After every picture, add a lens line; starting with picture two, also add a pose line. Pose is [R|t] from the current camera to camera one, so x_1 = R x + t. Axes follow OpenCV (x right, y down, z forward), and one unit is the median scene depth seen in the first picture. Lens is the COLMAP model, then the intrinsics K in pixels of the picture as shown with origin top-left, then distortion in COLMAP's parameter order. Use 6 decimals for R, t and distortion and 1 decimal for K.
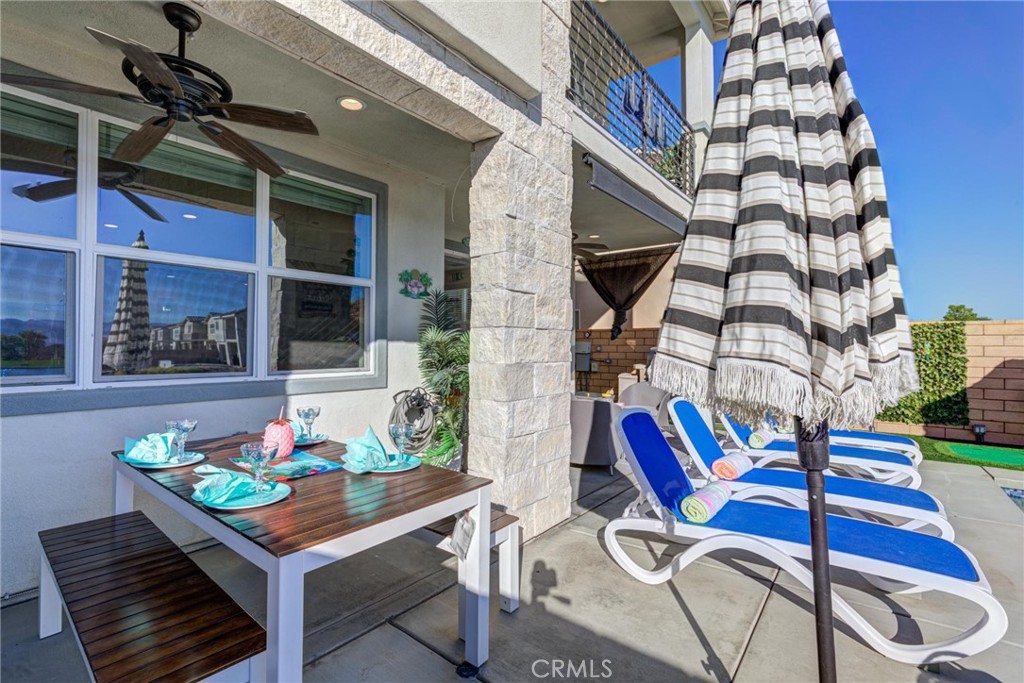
lens RADIAL K [[467.3, 0, 511.3], [0, 467.3, 348.2], [0, 0, 1]] dist [-0.000670, 0.000113]
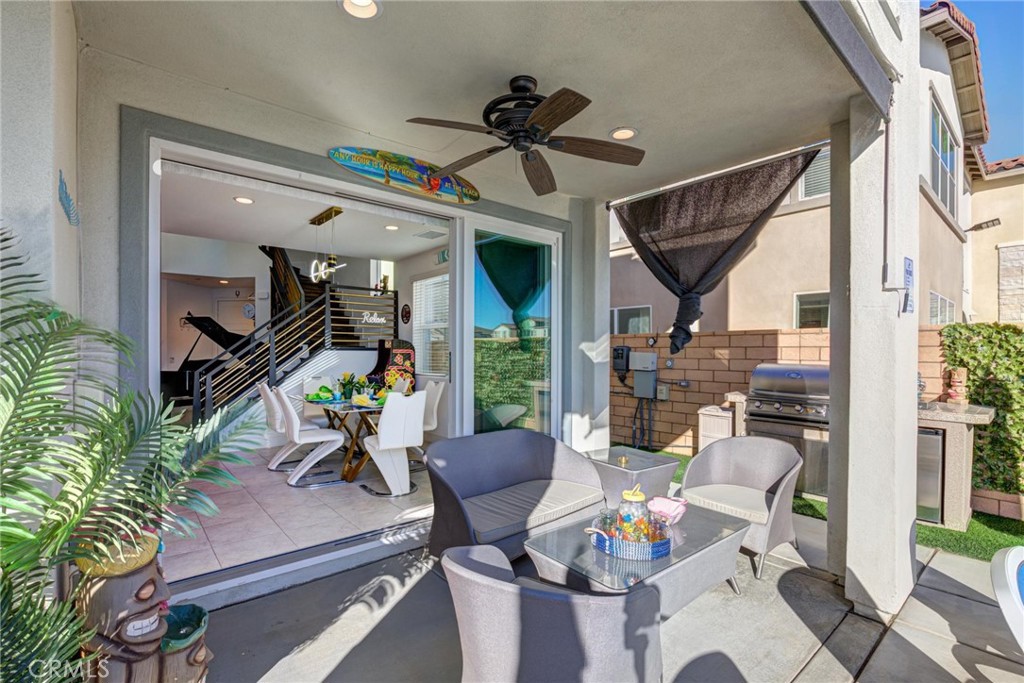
lens RADIAL K [[467.3, 0, 511.3], [0, 467.3, 348.2], [0, 0, 1]] dist [-0.000670, 0.000113]
pose [[0.978947, -0.001773, -0.204108, 0.115703], [-0.000485, 0.999939, -0.011009, -0.013723], [0.204115, 0.010876, 0.978887, 0.362138]]
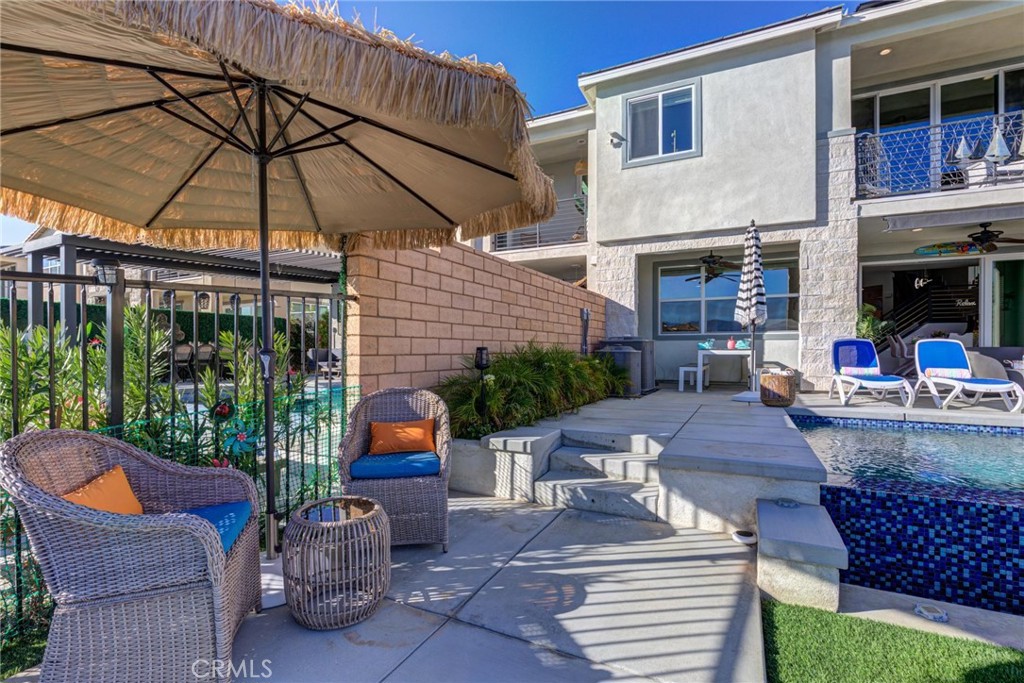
lens RADIAL K [[467.3, 0, 511.3], [0, 467.3, 348.2], [0, 0, 1]] dist [-0.000670, 0.000113]
pose [[0.199549, -0.007850, -0.979856, 0.719154], [-0.004330, 0.999951, -0.008893, 0.066161], [0.979878, 0.006017, 0.199506, -0.375495]]
